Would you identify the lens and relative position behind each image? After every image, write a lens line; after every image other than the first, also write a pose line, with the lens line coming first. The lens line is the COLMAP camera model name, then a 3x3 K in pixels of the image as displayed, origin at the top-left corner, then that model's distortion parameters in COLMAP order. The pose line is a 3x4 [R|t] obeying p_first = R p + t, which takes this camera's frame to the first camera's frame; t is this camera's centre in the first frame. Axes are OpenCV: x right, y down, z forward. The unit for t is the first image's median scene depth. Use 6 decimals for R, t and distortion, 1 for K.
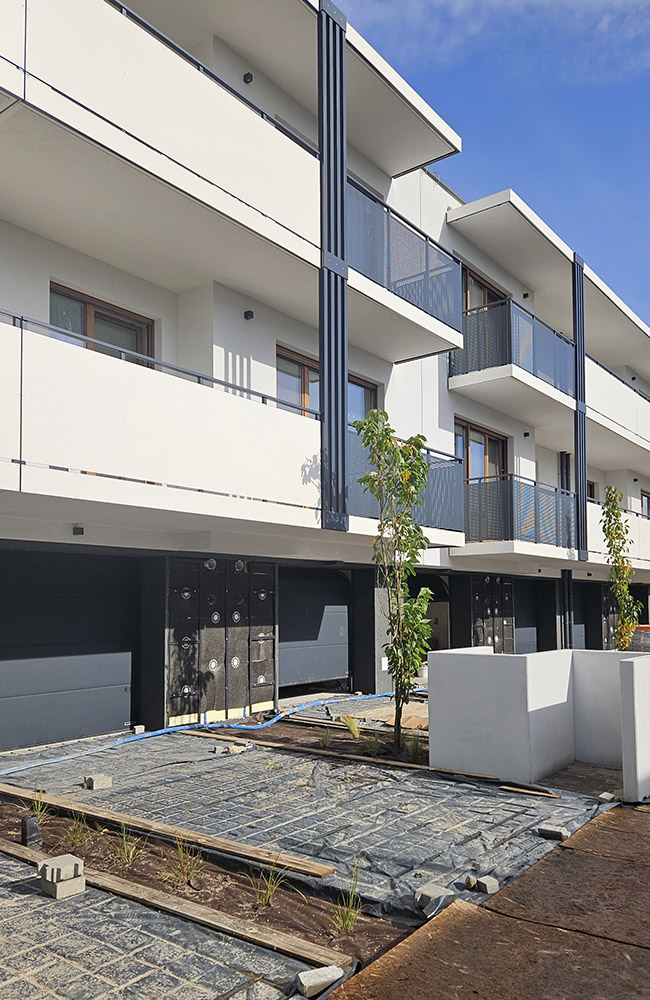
lens RADIAL K [[756.4, 0, 330.9], [0, 756.4, 498.4], [0, 0, 1]] dist [-0.015687, -0.002638]
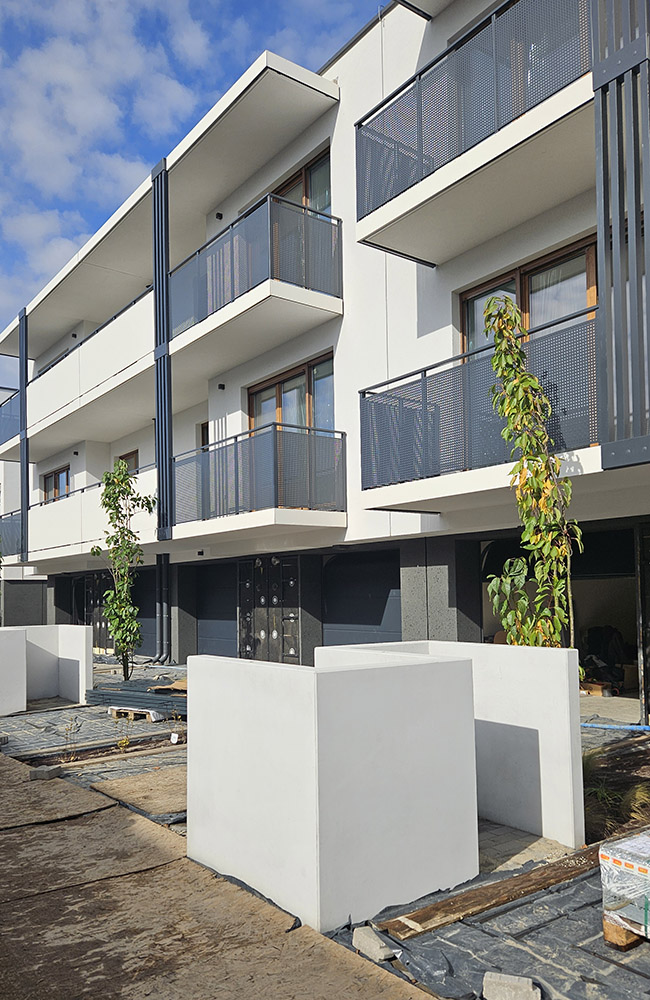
lens RADIAL K [[756.4, 0, 330.9], [0, 756.4, 501.1], [0, 0, 1]] dist [-0.015687, -0.002638]
pose [[-0.262513, -0.103196, -0.959395, 1.153687], [0.159742, 0.975898, -0.148680, 0.204624], [0.951614, -0.192286, -0.239701, 1.475829]]
